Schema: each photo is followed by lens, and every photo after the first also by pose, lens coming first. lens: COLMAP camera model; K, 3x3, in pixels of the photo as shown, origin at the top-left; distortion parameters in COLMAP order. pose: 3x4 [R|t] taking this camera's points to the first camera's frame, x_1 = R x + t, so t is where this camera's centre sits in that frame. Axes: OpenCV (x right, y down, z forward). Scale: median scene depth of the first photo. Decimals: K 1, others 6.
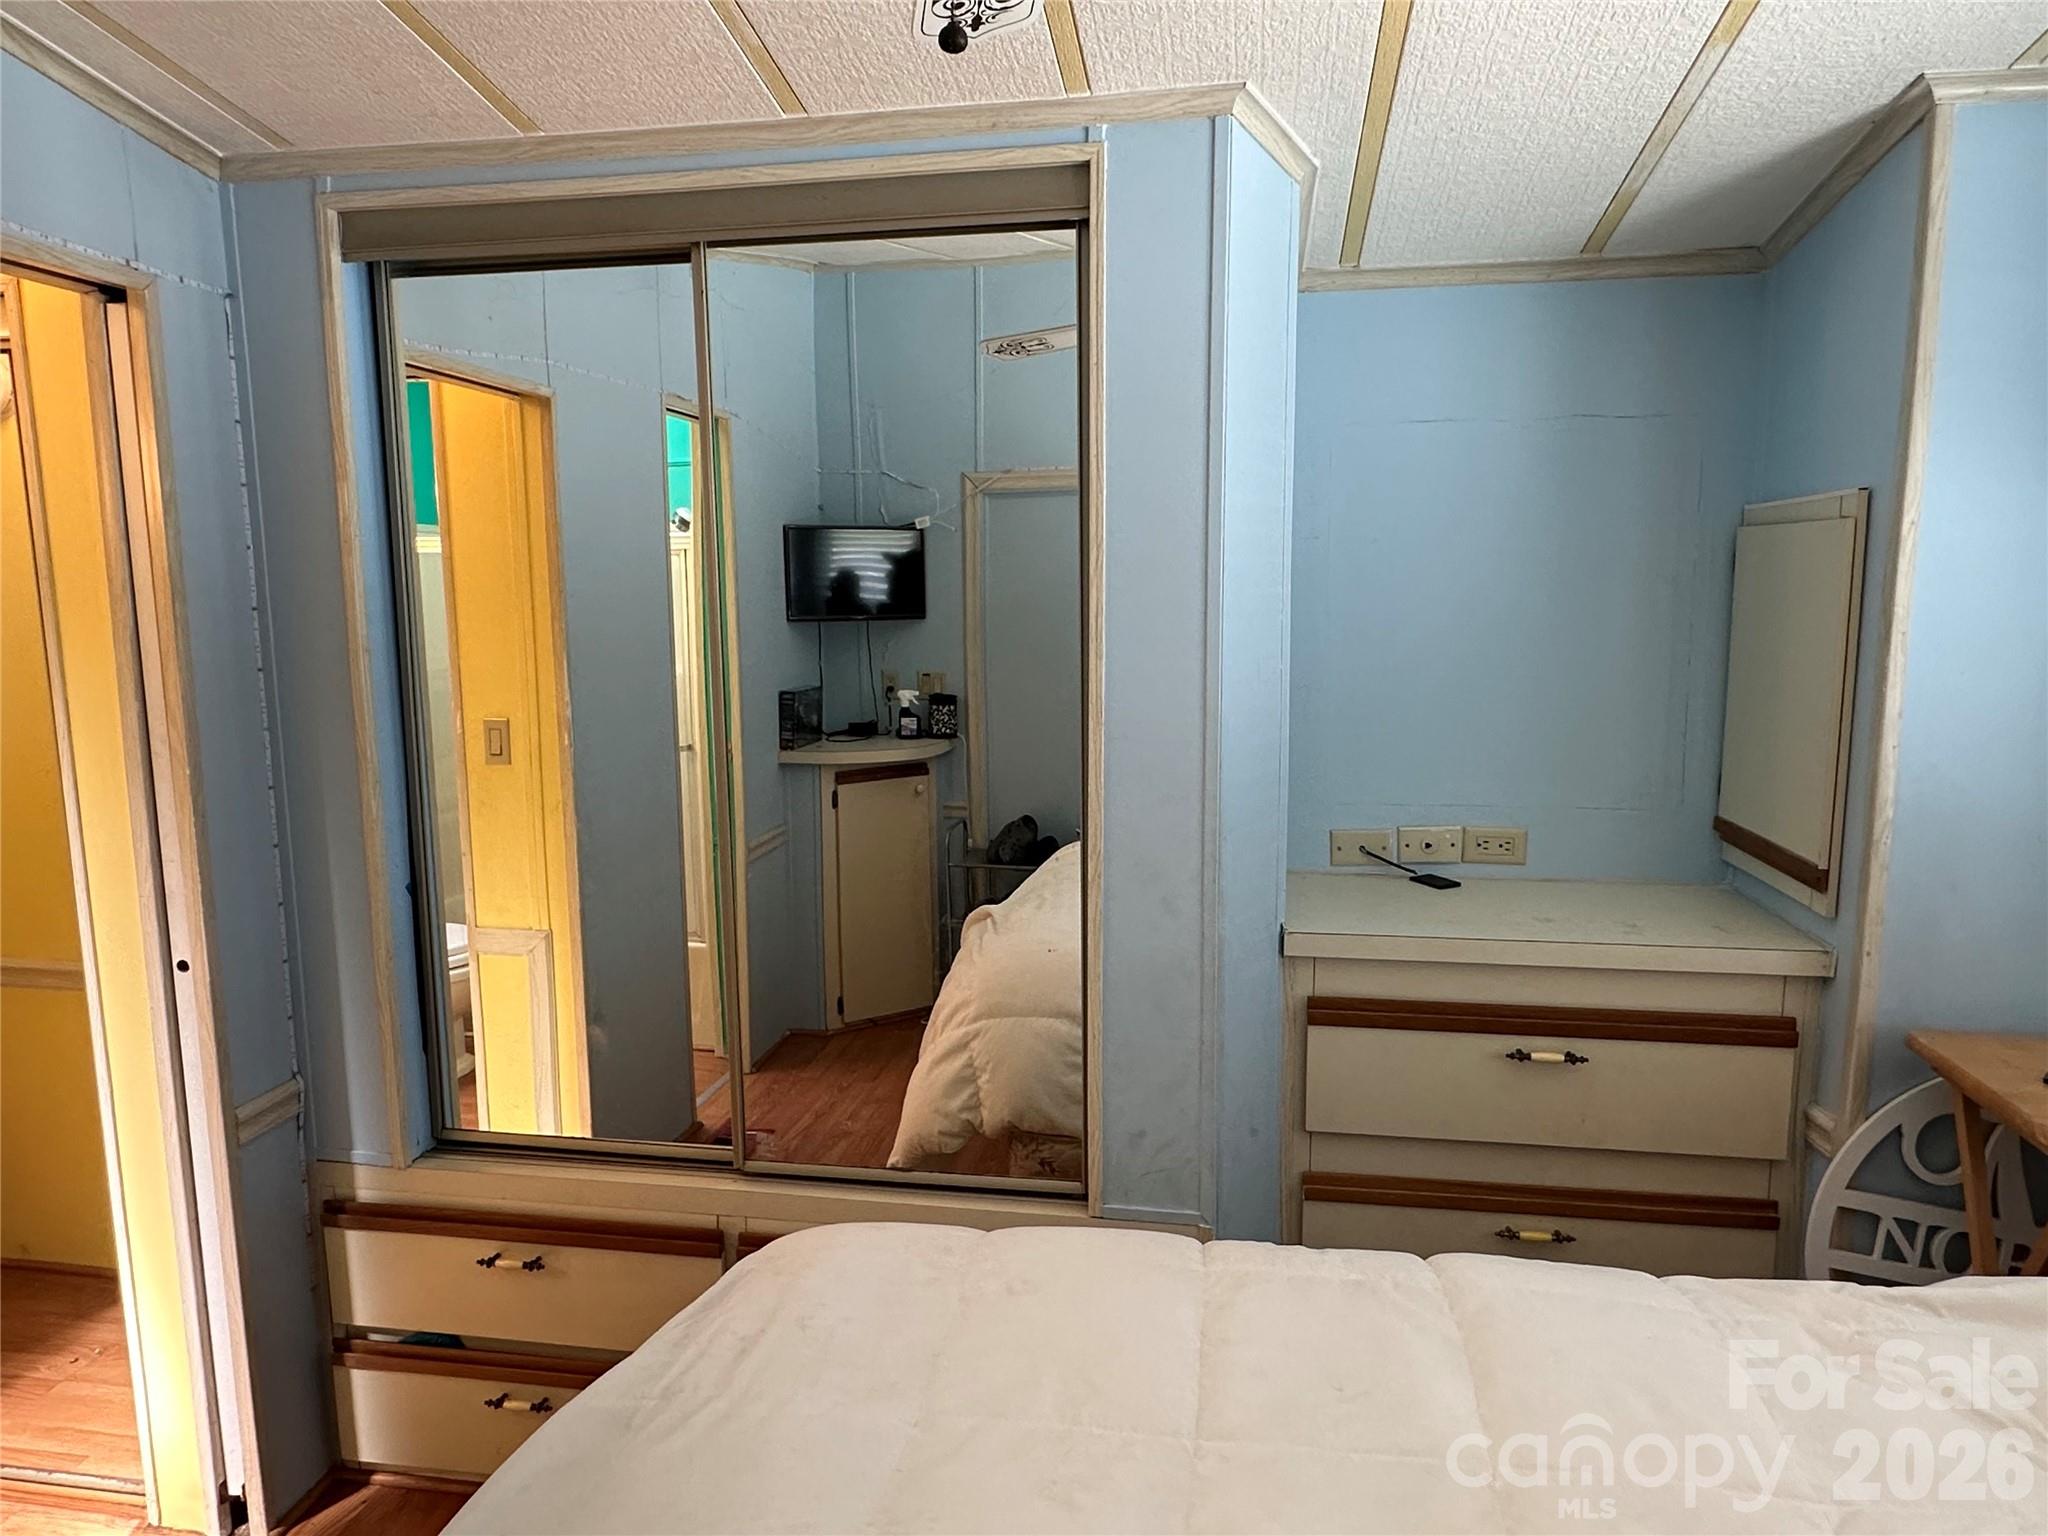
lens RADIAL K [[1302.7, 0, 1025.3], [0, 1302.7, 775.6], [0, 0, 1]] dist [0.002704, 0.000348]
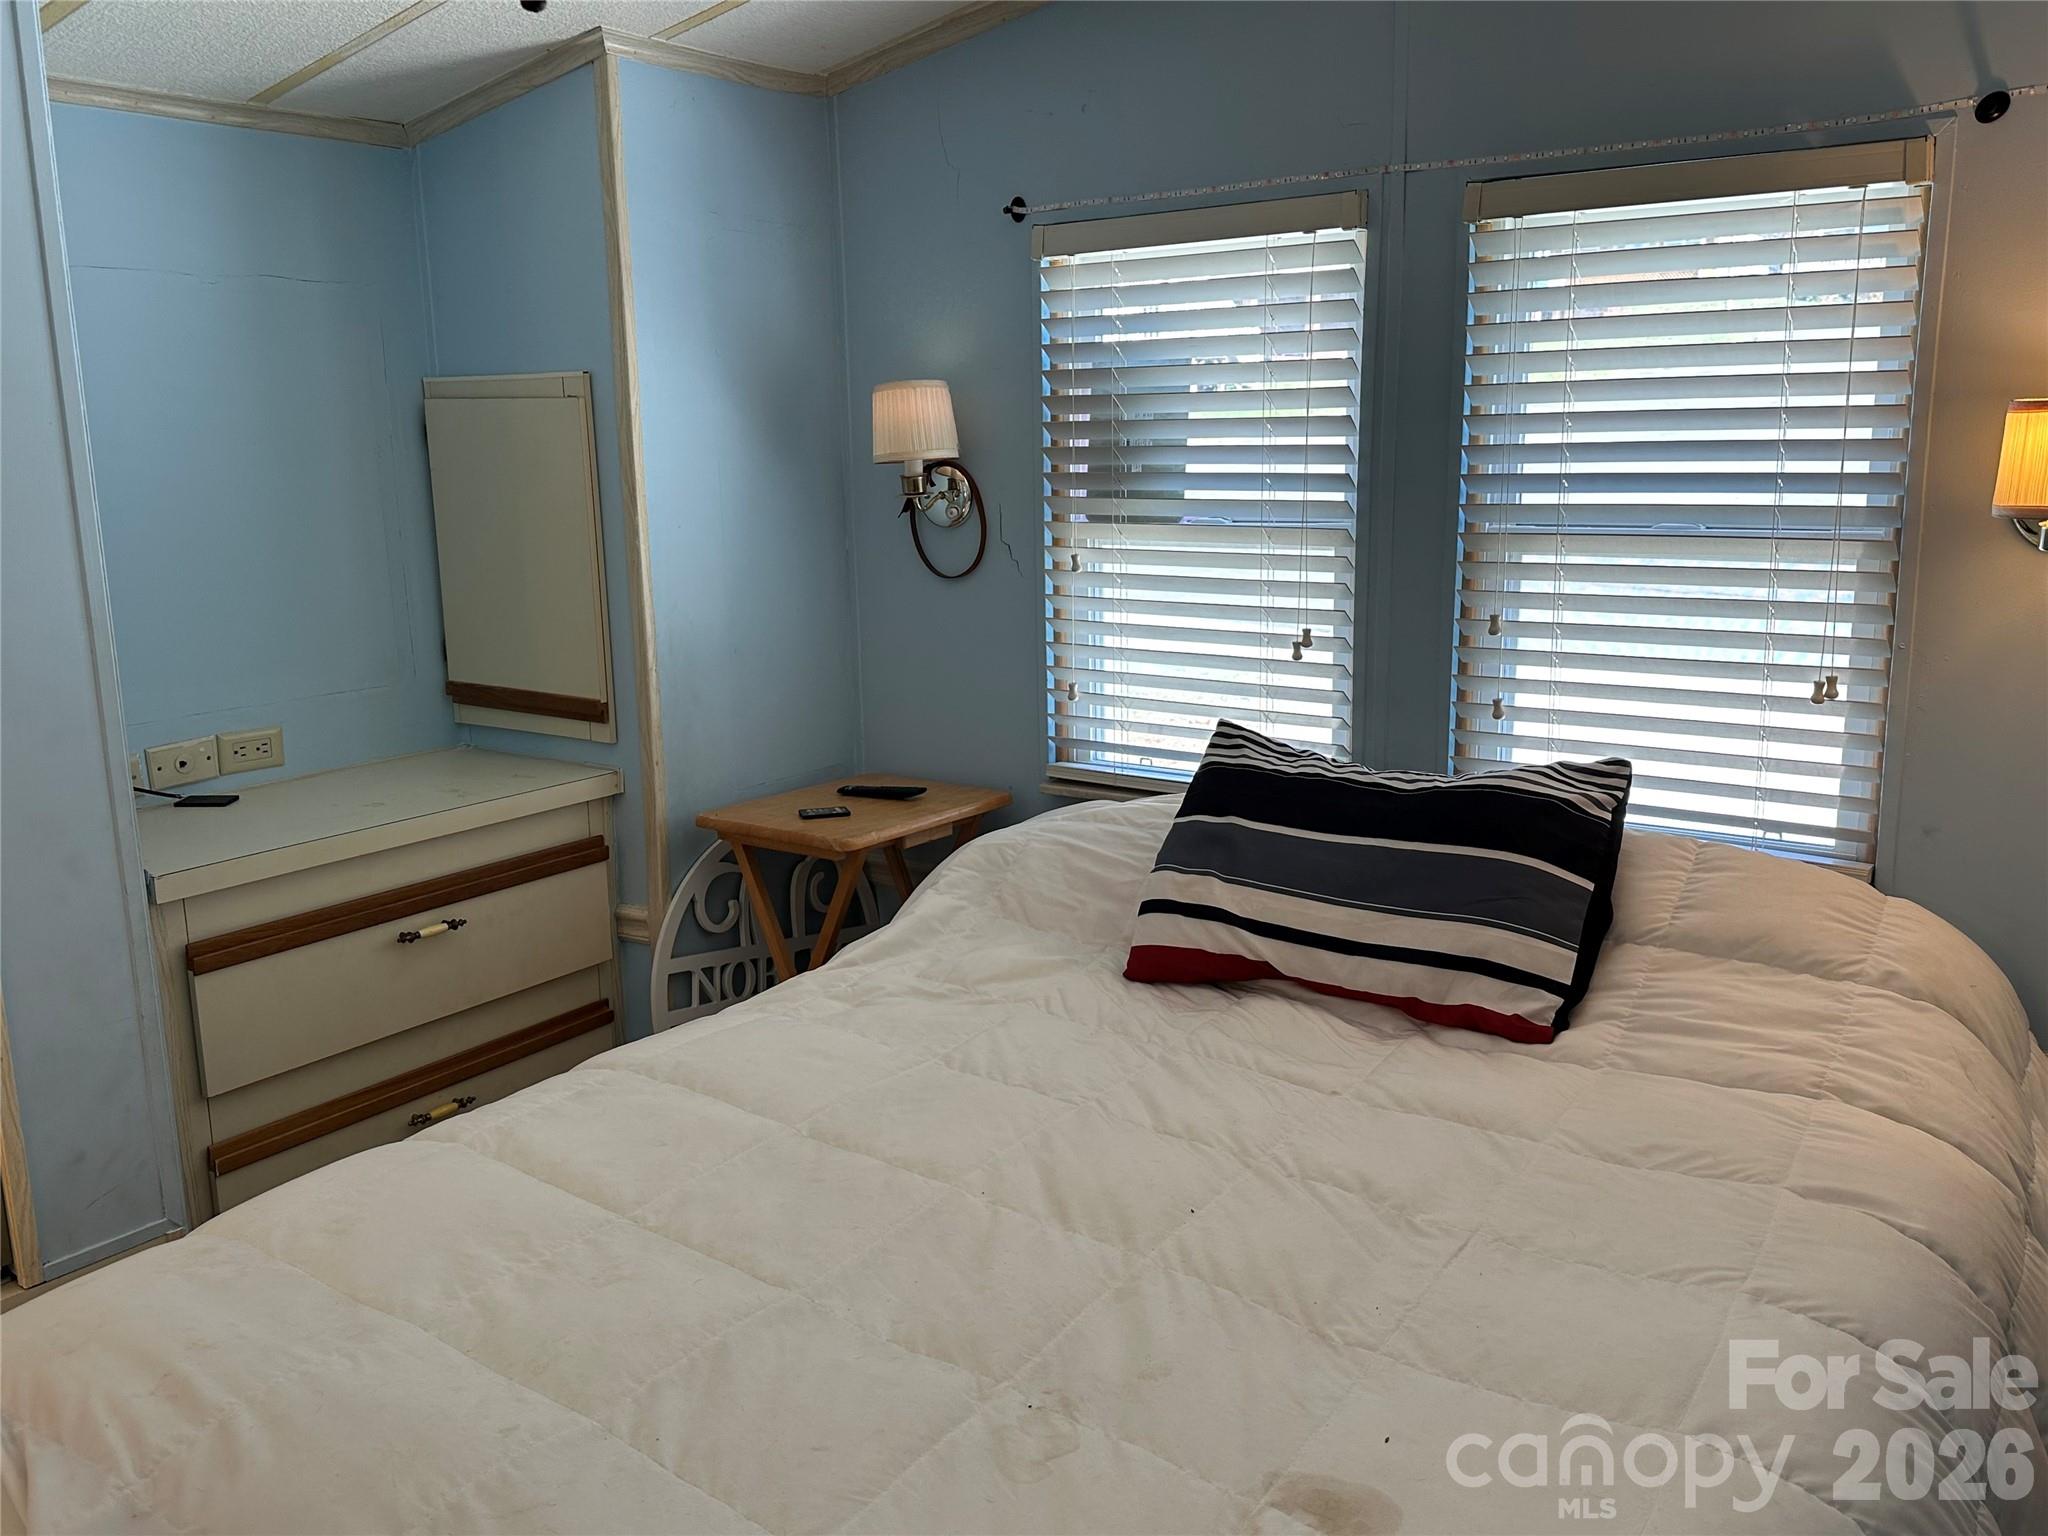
lens RADIAL K [[1634.8, 0, 1029.0], [0, 1634.8, 775.3], [0, 0, 1]] dist [0.037740, -0.024775]
pose [[0.444627, -0.191834, 0.874932, -0.490124], [0.145463, 0.979294, 0.140794, -0.014203], [-0.883826, 0.064669, 0.463325, -0.008086]]
